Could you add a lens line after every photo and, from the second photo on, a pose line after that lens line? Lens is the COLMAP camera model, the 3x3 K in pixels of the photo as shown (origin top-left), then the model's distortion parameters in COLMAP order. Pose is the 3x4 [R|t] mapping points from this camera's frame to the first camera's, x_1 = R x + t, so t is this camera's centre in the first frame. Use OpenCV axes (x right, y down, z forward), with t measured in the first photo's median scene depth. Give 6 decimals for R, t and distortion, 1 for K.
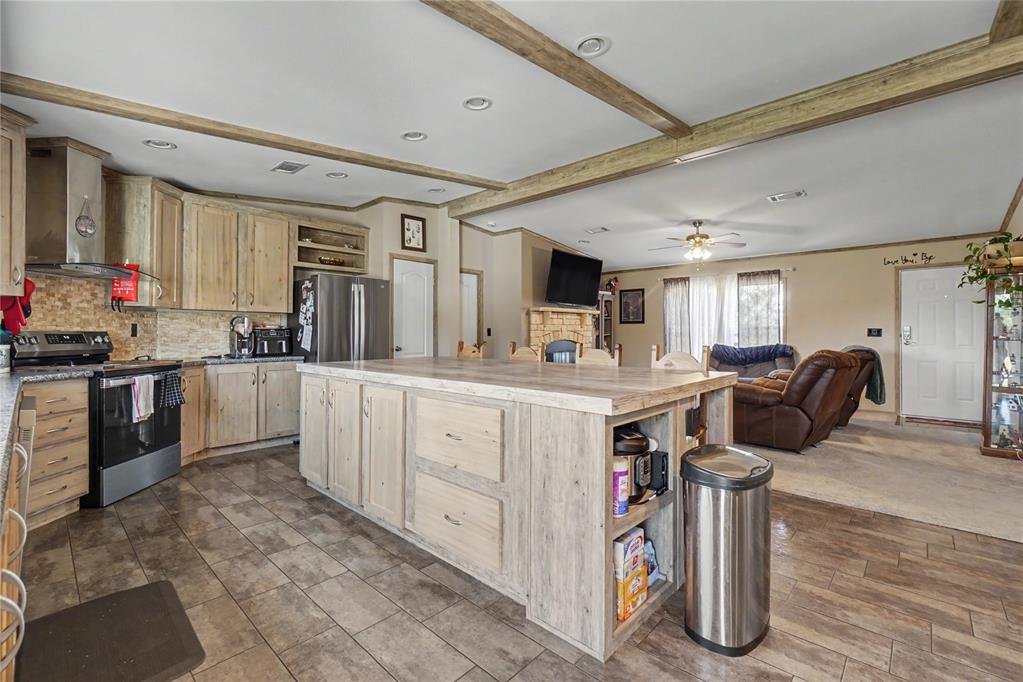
lens RADIAL K [[445.6, 0, 515.9], [0, 445.6, 333.6], [0, 0, 1]] dist [-0.014656, 0.003521]
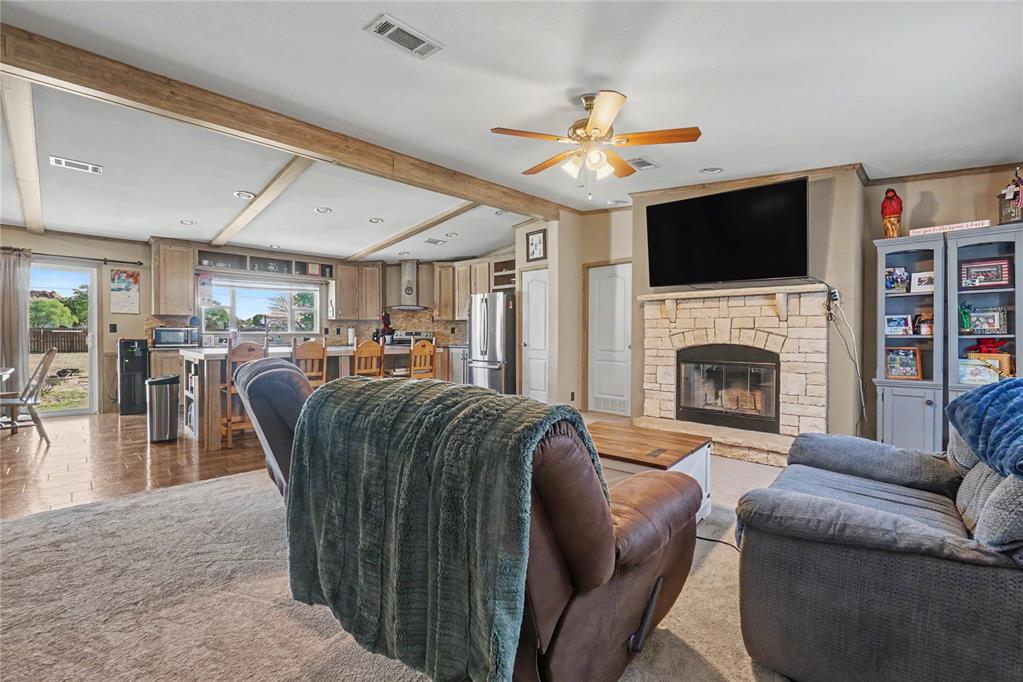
lens RADIAL K [[445.6, 0, 513.2], [0, 445.6, 339.6], [0, 0, 1]] dist [-0.014656, 0.003521]
pose [[-0.042967, 0.014535, -0.998971, 1.040760], [-0.004671, 0.999880, 0.014749, 0.001823], [0.999066, 0.005300, -0.042894, 1.105482]]
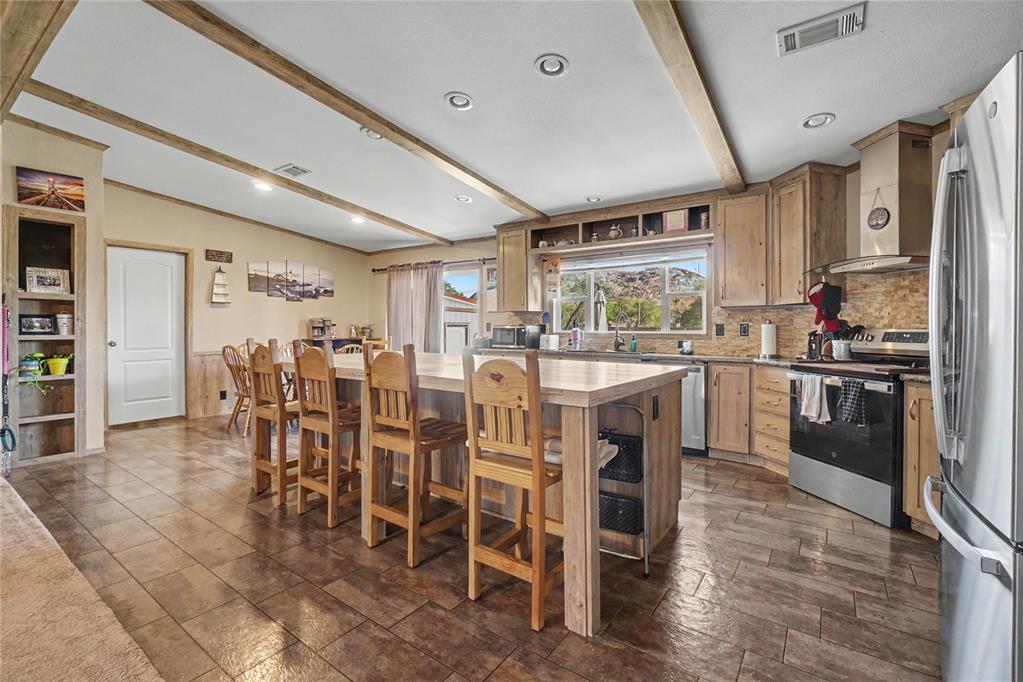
lens RADIAL K [[445.6, 0, 513.9], [0, 445.6, 330.0], [0, 0, 1]] dist [-0.014656, 0.003521]
pose [[-0.992087, -0.005074, -0.125447, -0.052645], [-0.005393, 0.999983, 0.002202, -0.001120], [0.125434, 0.002861, -0.992098, 1.176611]]
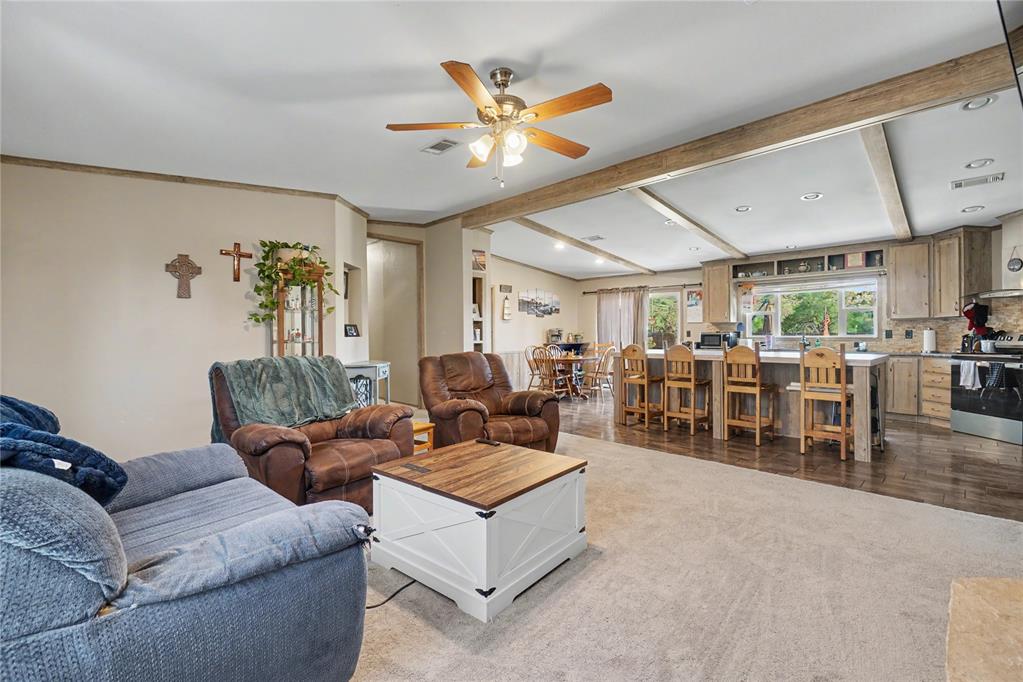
lens RADIAL K [[445.6, 0, 513.4], [0, 445.6, 339.4], [0, 0, 1]] dist [-0.014656, 0.003521]
pose [[-0.998512, 0.003255, 0.054427, 0.440386], [0.003701, 0.999960, 0.008091, -0.001179], [-0.054398, 0.008280, -0.998485, 1.679170]]
